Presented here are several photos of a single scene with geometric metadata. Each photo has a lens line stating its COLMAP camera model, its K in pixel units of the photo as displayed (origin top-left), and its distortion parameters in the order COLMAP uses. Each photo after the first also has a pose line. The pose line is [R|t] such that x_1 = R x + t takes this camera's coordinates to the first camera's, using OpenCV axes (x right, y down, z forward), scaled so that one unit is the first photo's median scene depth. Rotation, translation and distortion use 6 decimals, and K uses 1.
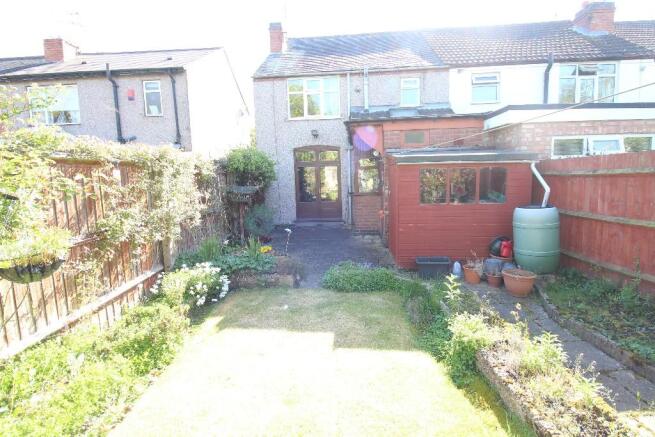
lens RADIAL K [[304.4, 0, 332.1], [0, 304.4, 209.6], [0, 0, 1]] dist [0.009916, -0.015773]
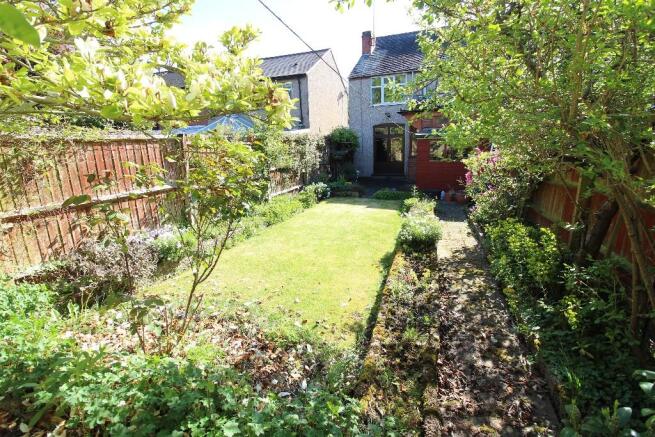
lens RADIAL K [[304.4, 0, 332.1], [0, 304.4, 209.6], [0, 0, 1]] dist [0.009916, -0.015773]
pose [[0.949217, 0.063740, -0.308097, 0.244193], [-0.030775, 0.993377, 0.110701, 0.070427], [0.313113, -0.095598, 0.944892, -0.738250]]
